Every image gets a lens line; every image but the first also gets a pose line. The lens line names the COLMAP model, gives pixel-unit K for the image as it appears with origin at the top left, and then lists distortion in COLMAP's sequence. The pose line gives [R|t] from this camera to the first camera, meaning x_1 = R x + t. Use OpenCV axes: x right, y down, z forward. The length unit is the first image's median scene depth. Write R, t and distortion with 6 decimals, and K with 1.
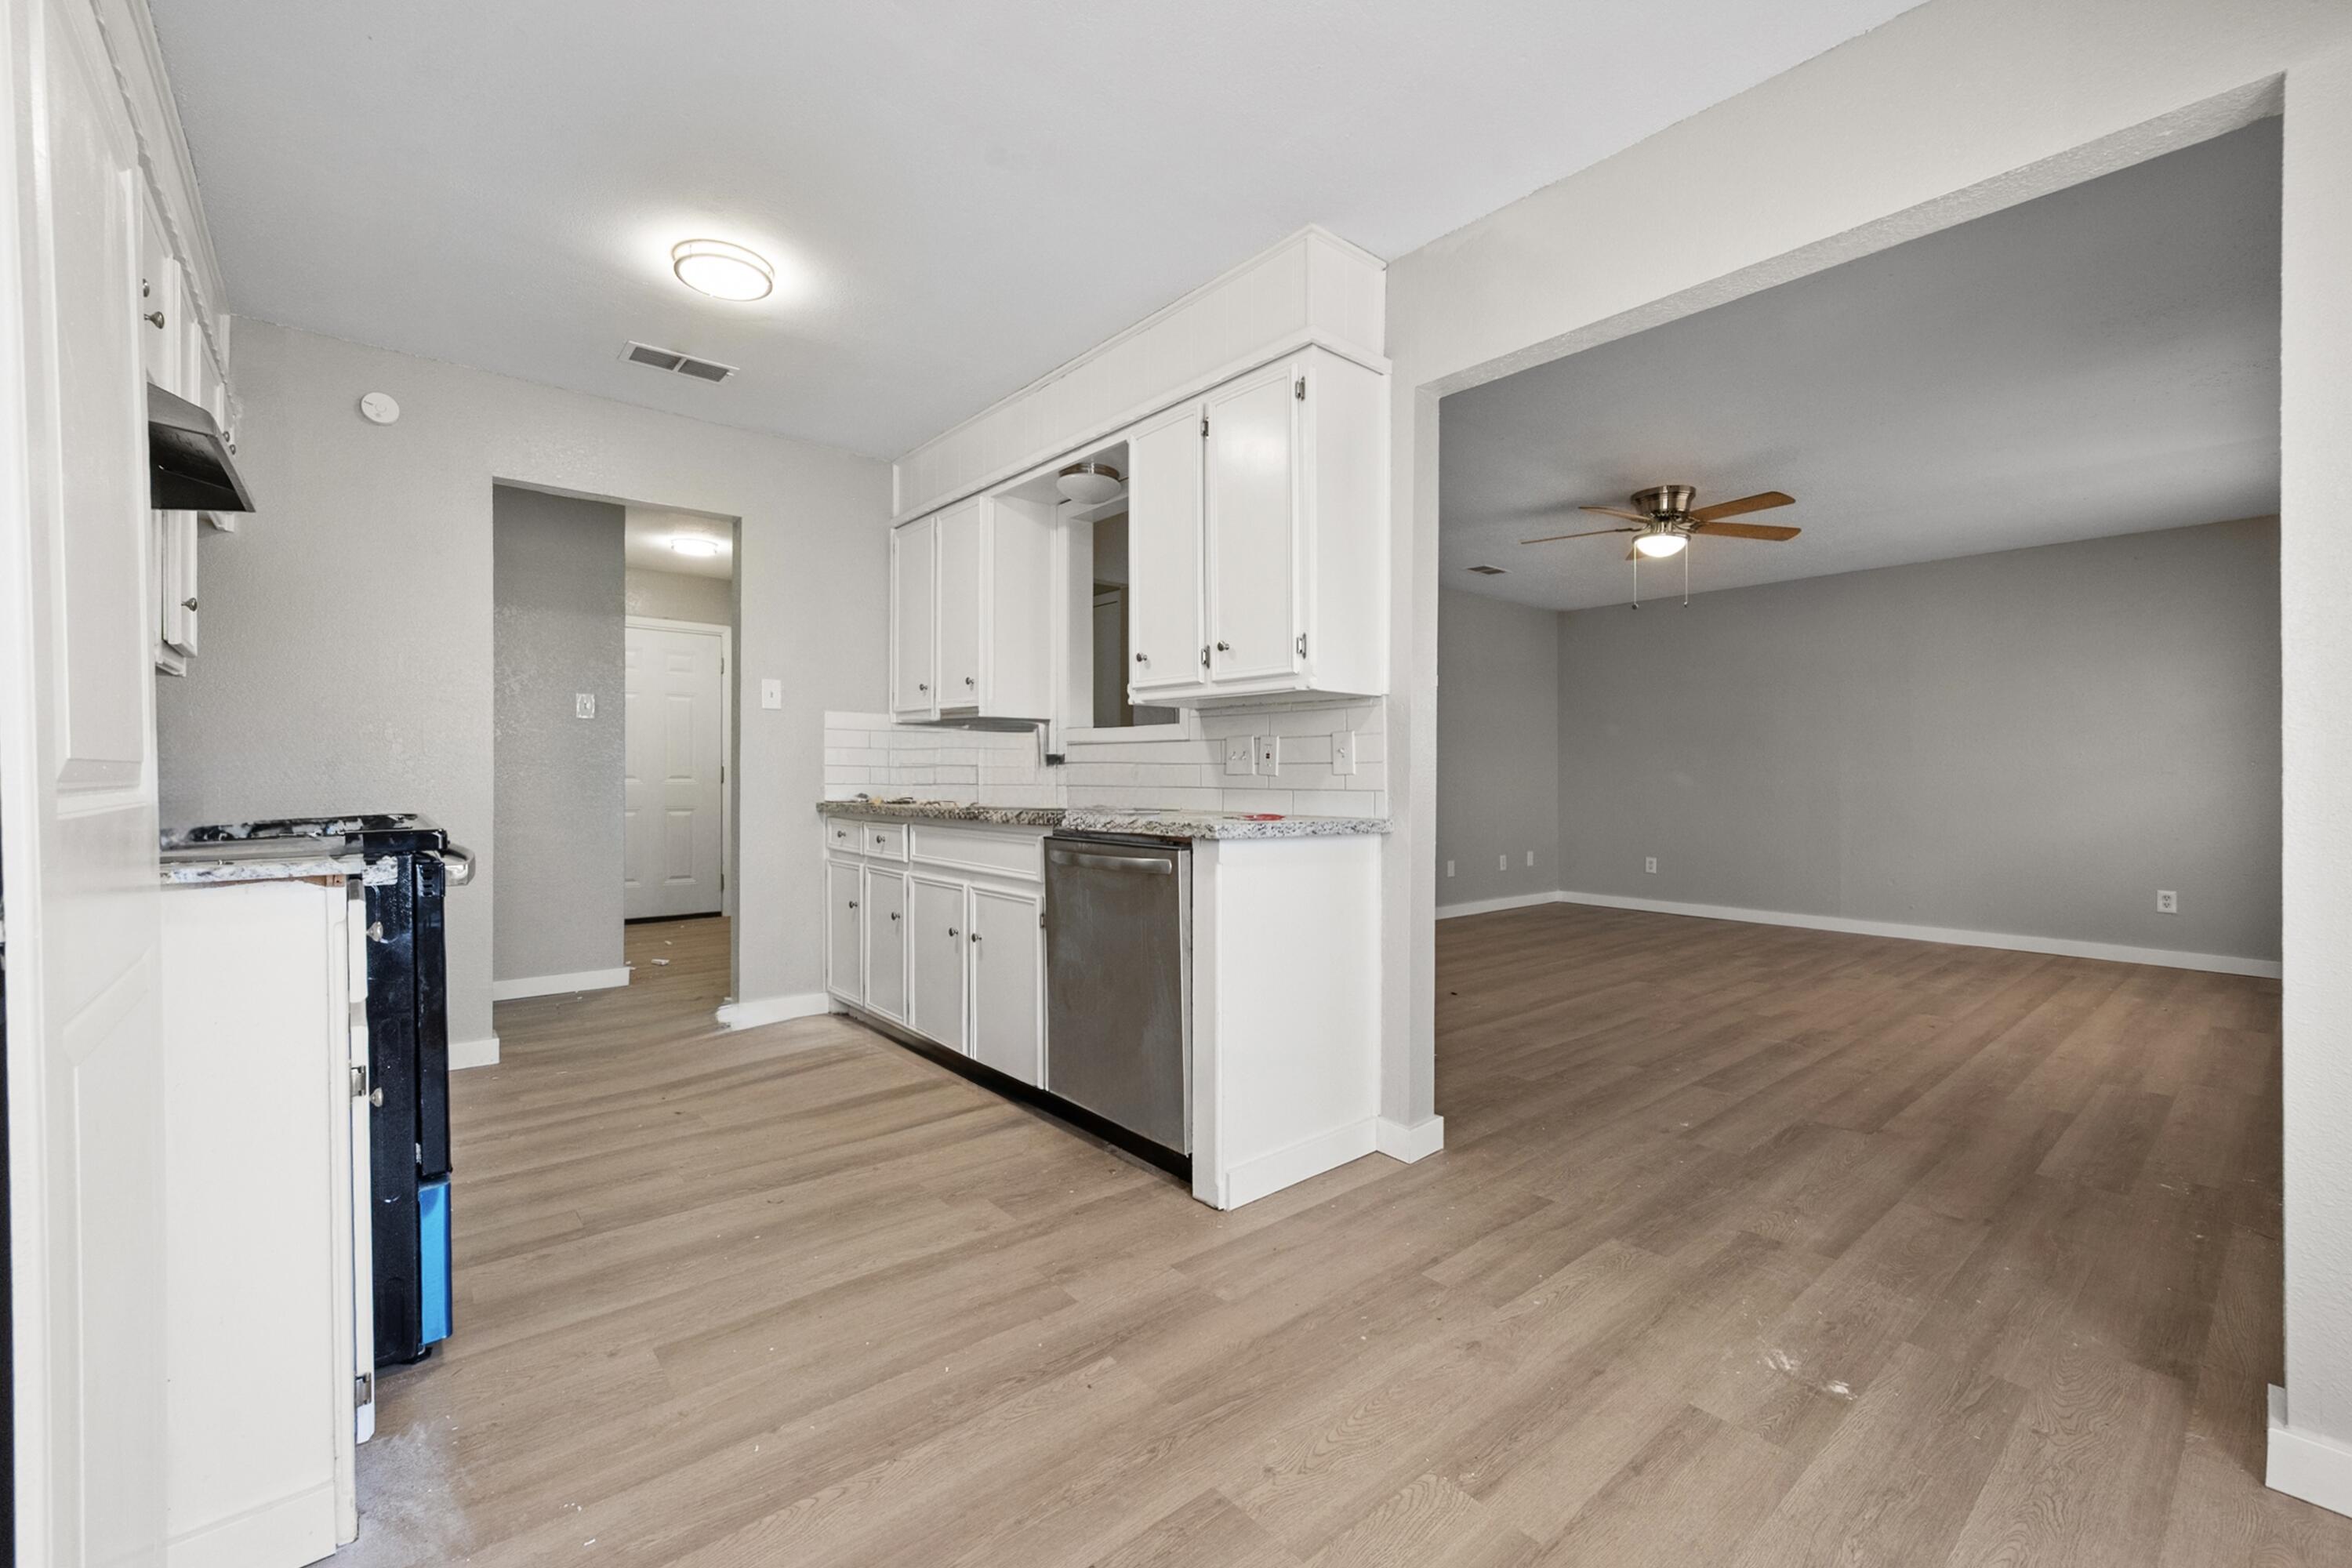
lens RADIAL K [[978.1, 0, 1173.9], [0, 978.1, 809.6], [0, 0, 1]] dist [0.000599, 0.000184]
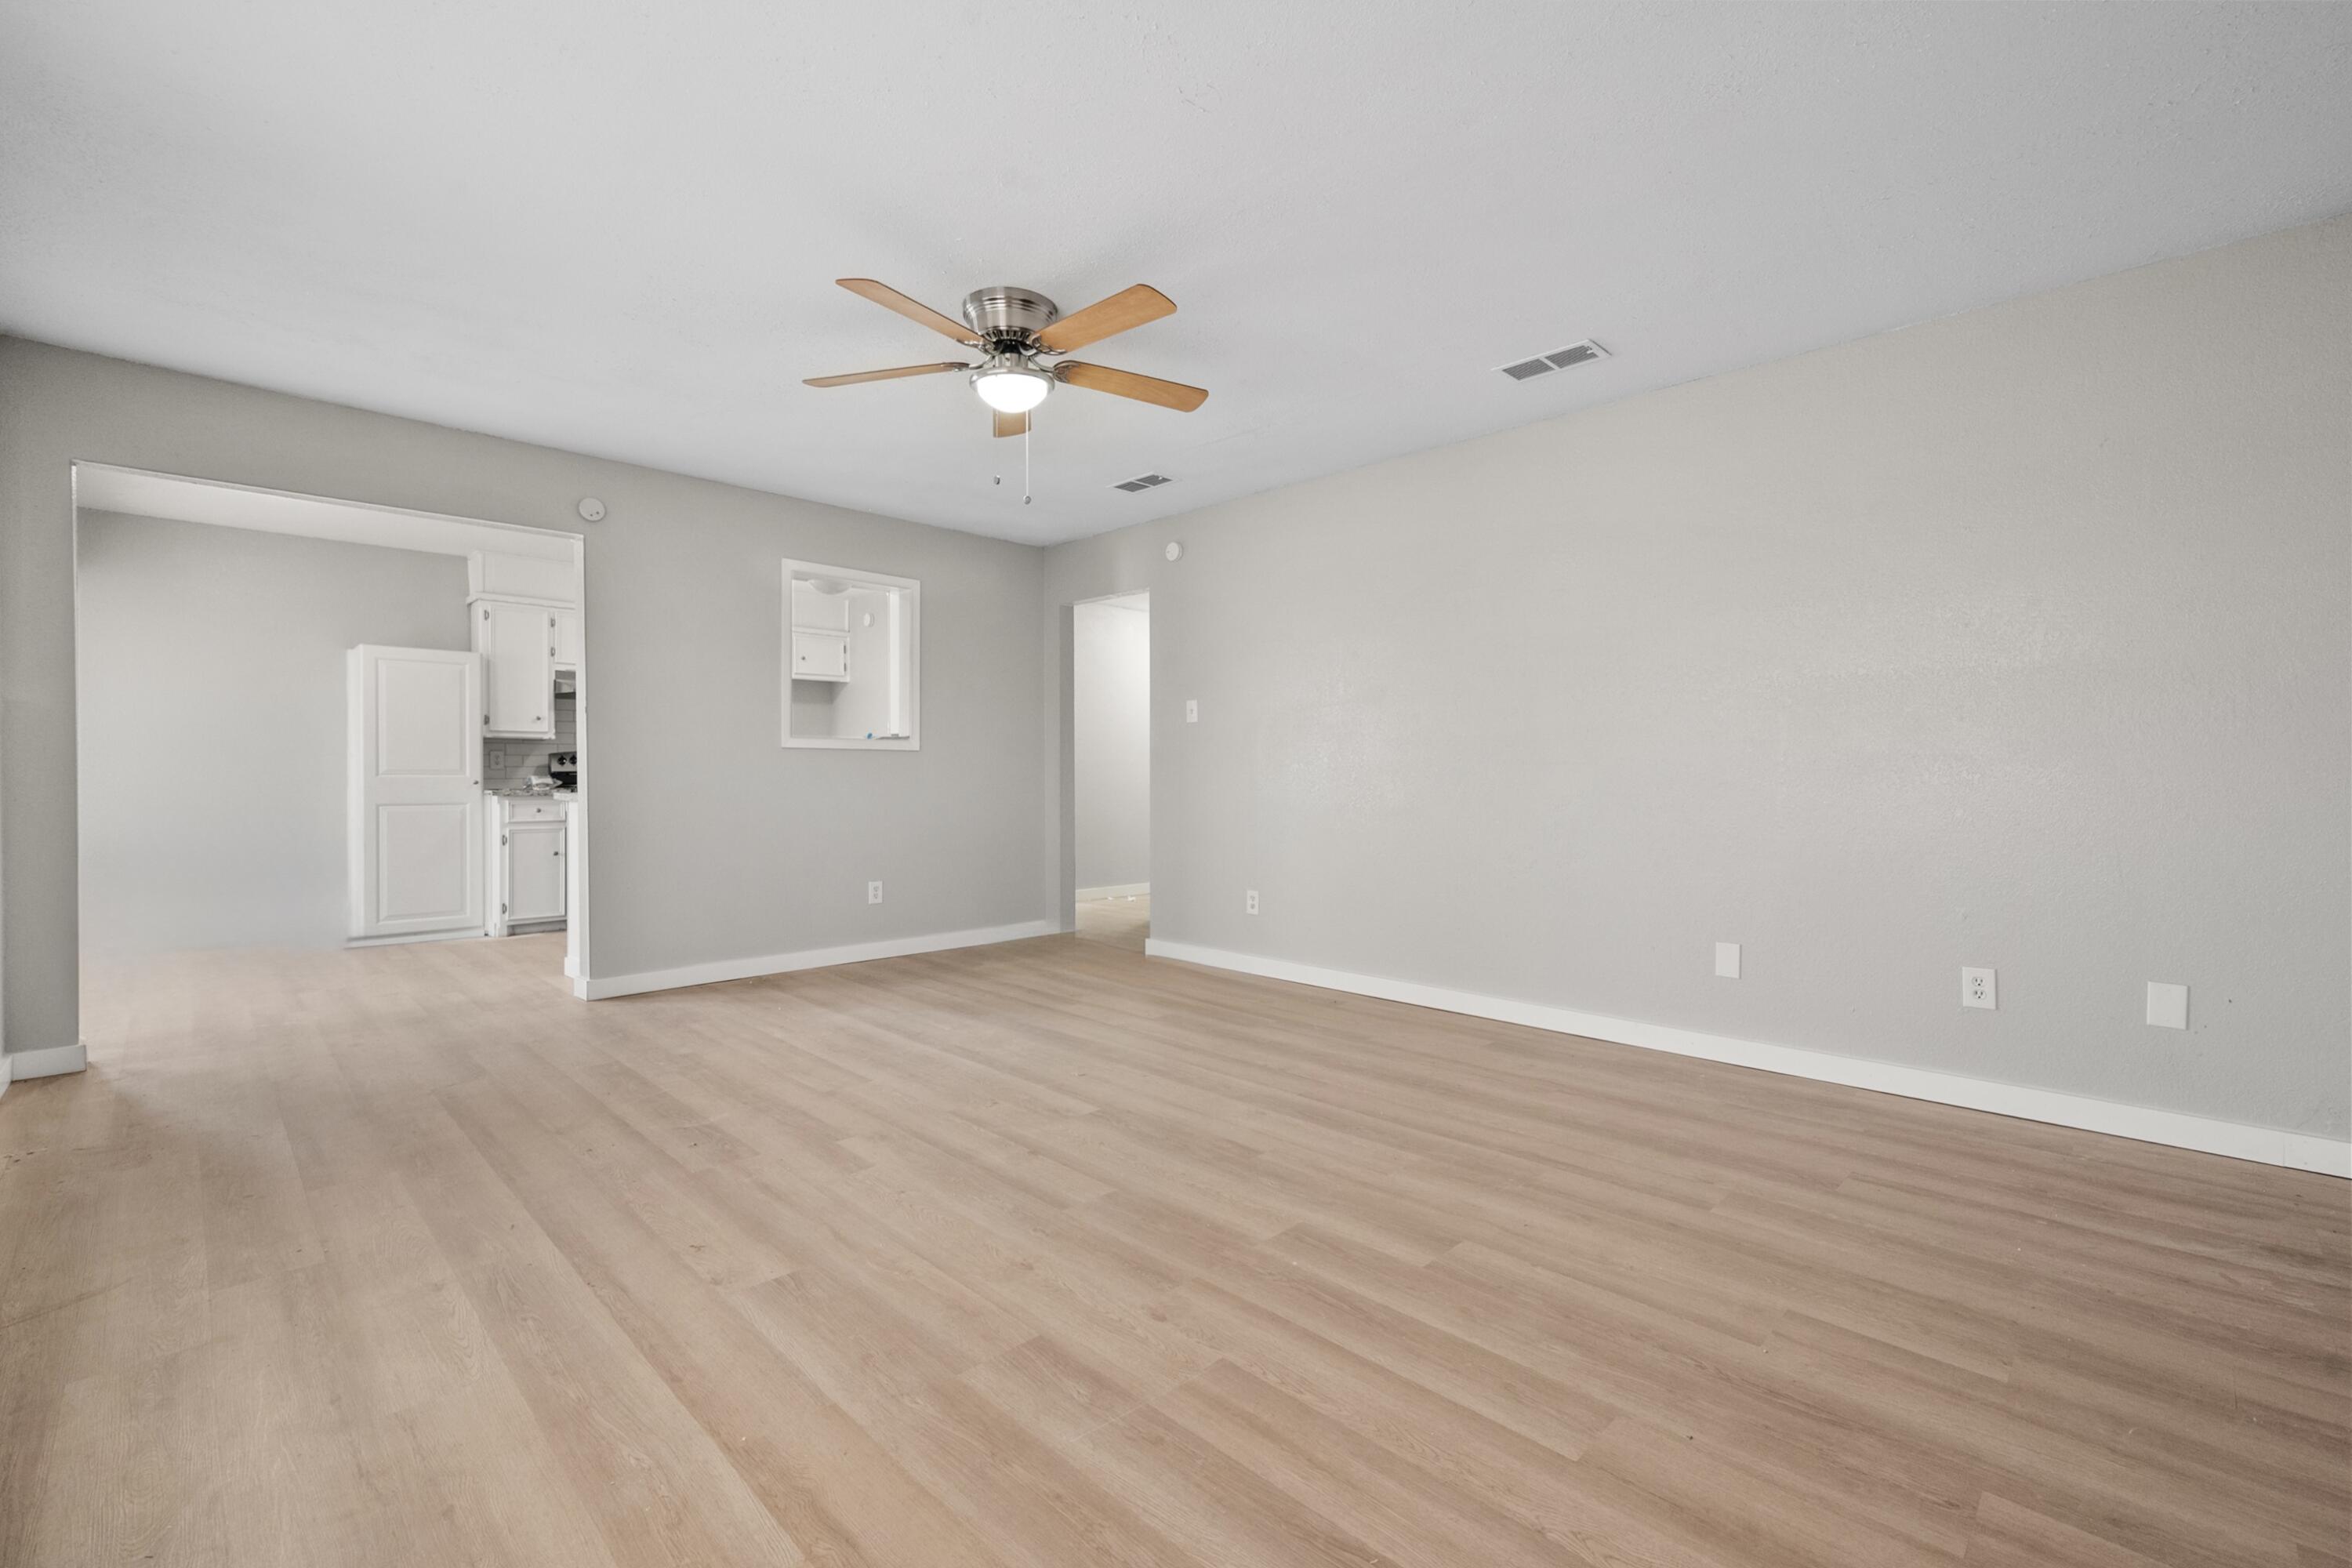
lens RADIAL K [[969.3, 0, 1176.0], [0, 969.3, 784.0], [0, 0, 1]] dist [0.001209, 0.000278]
pose [[0.096388, -0.000827, -0.995344, 1.762939], [-0.029193, 0.999567, -0.003658, -0.040854], [0.994916, 0.029410, 0.096322, 1.602456]]
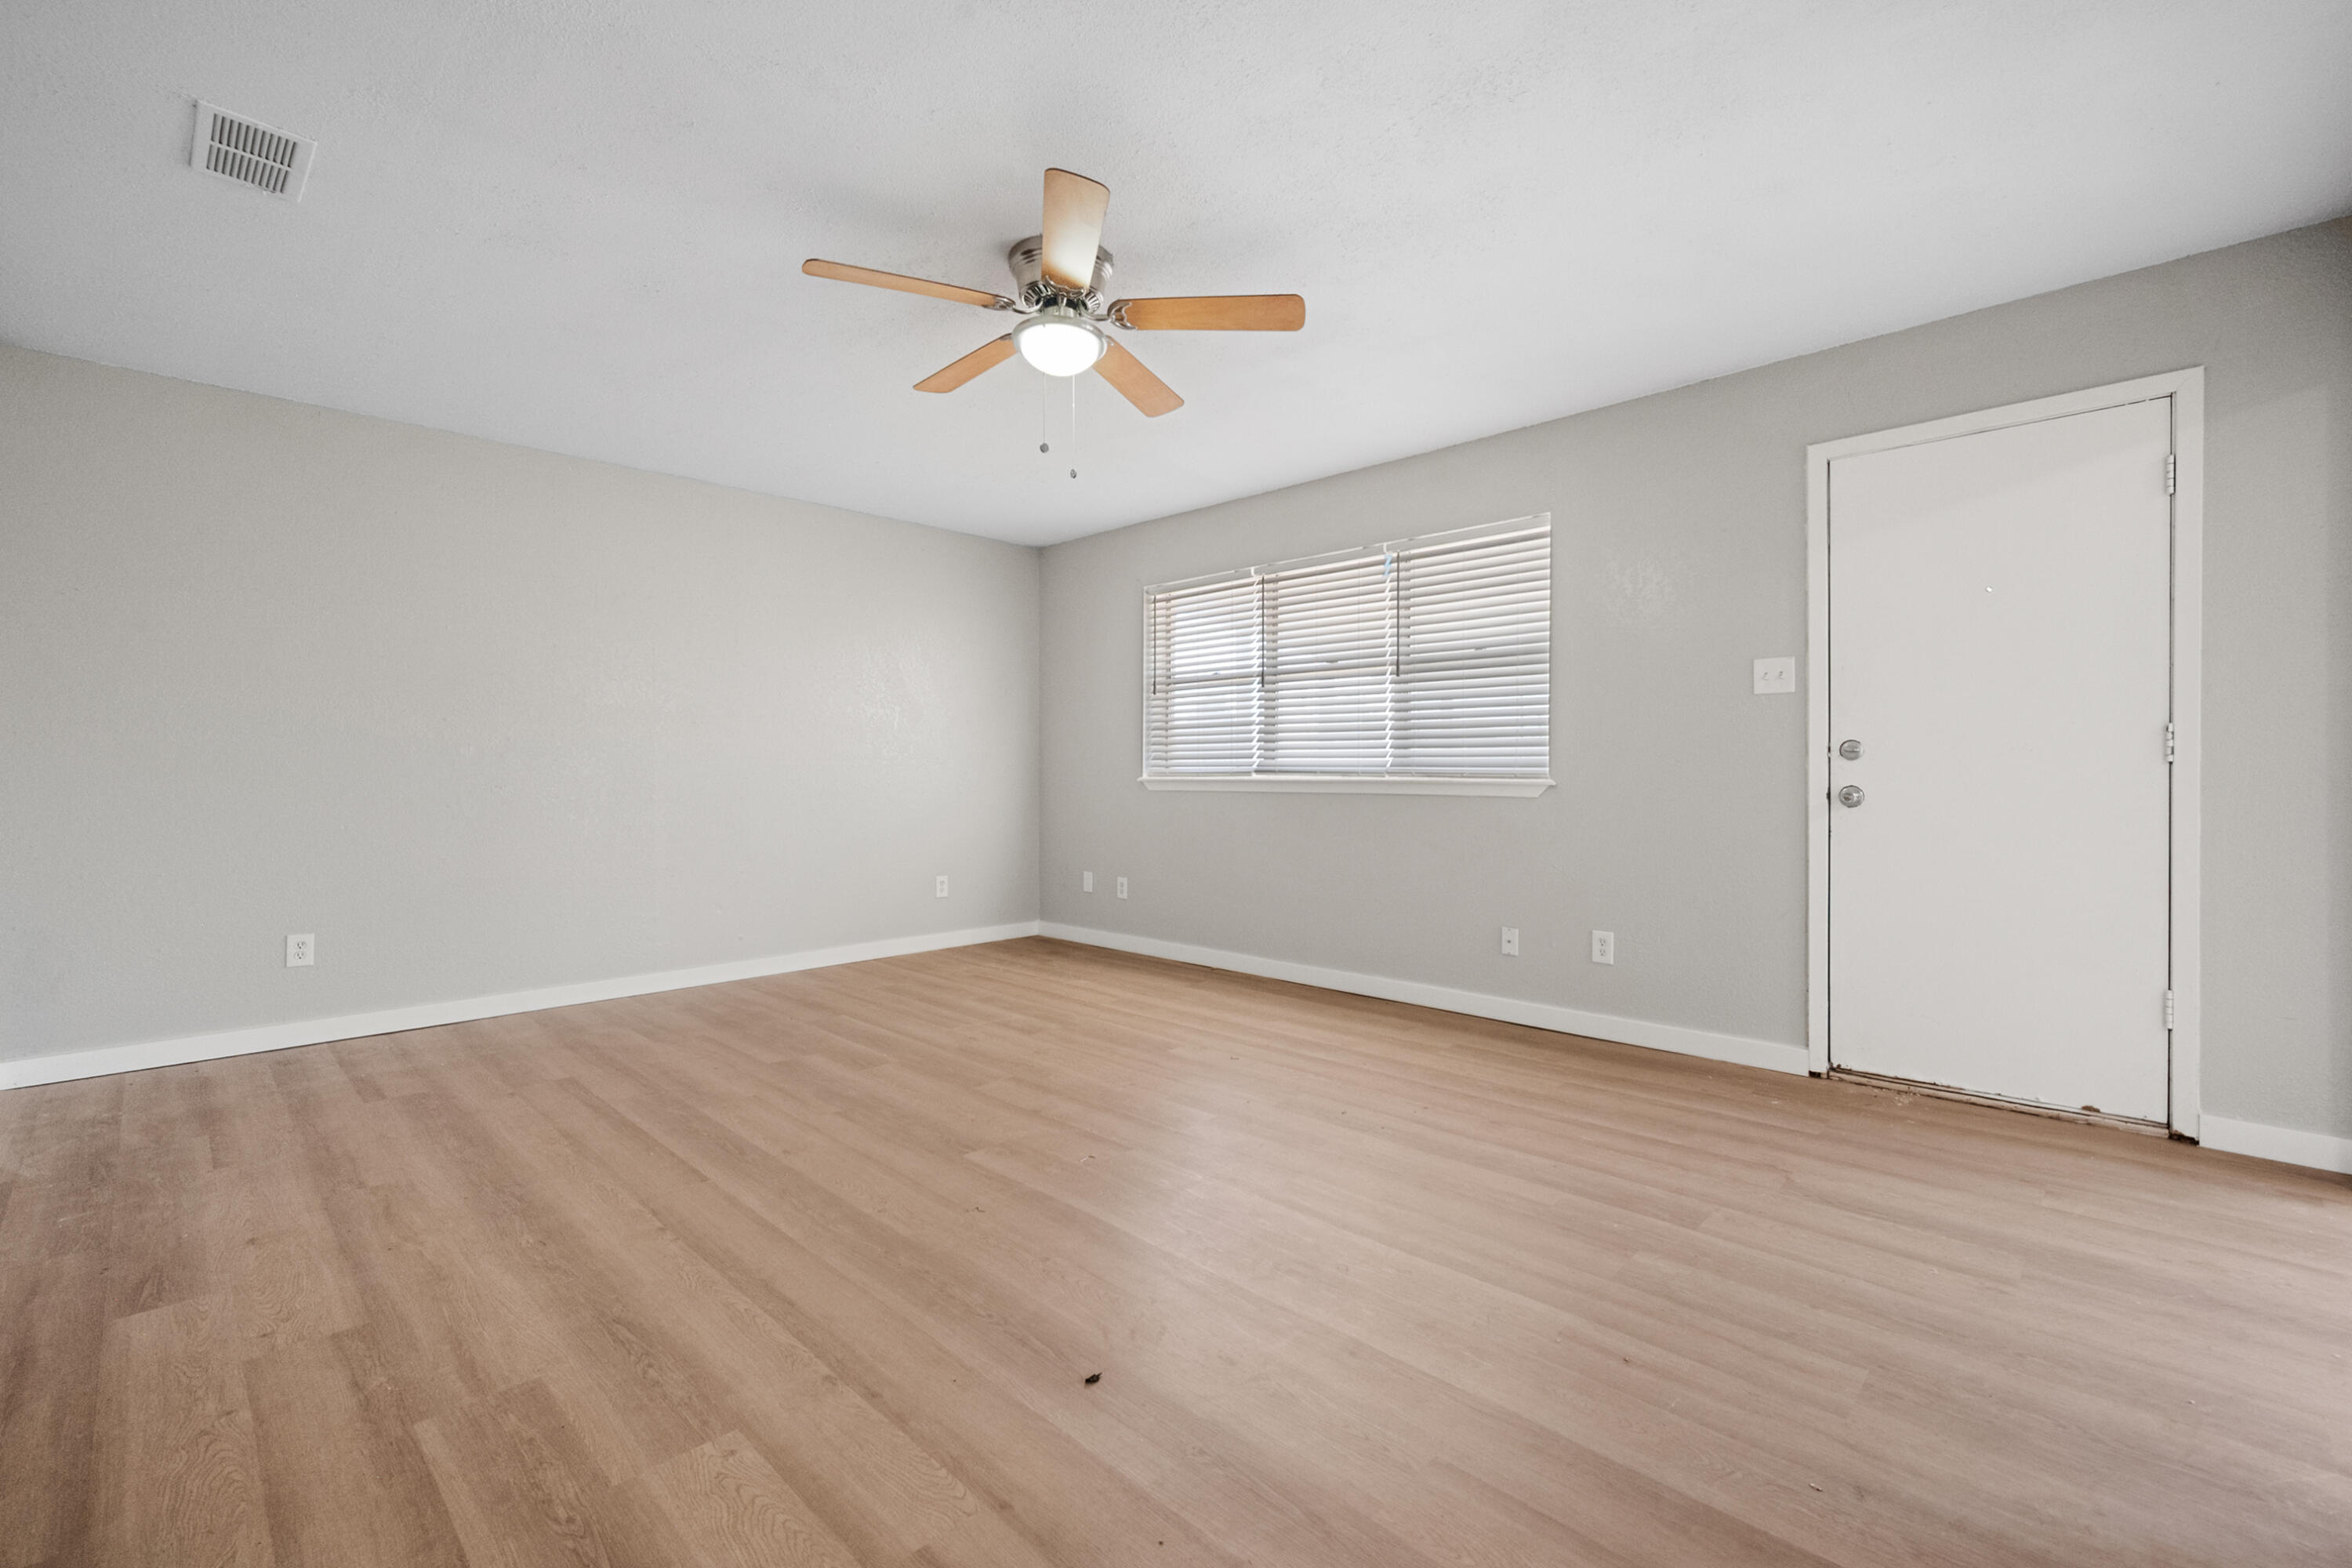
lens RADIAL K [[969.3, 0, 1176.0], [0, 969.3, 784.0], [0, 0, 1]] dist [0.001209, 0.000278]
pose [[-0.110205, -0.018769, 0.993732, -0.104934], [0.029370, 0.999324, 0.022132, -0.060215], [-0.993475, 0.031625, -0.109579, 1.524934]]
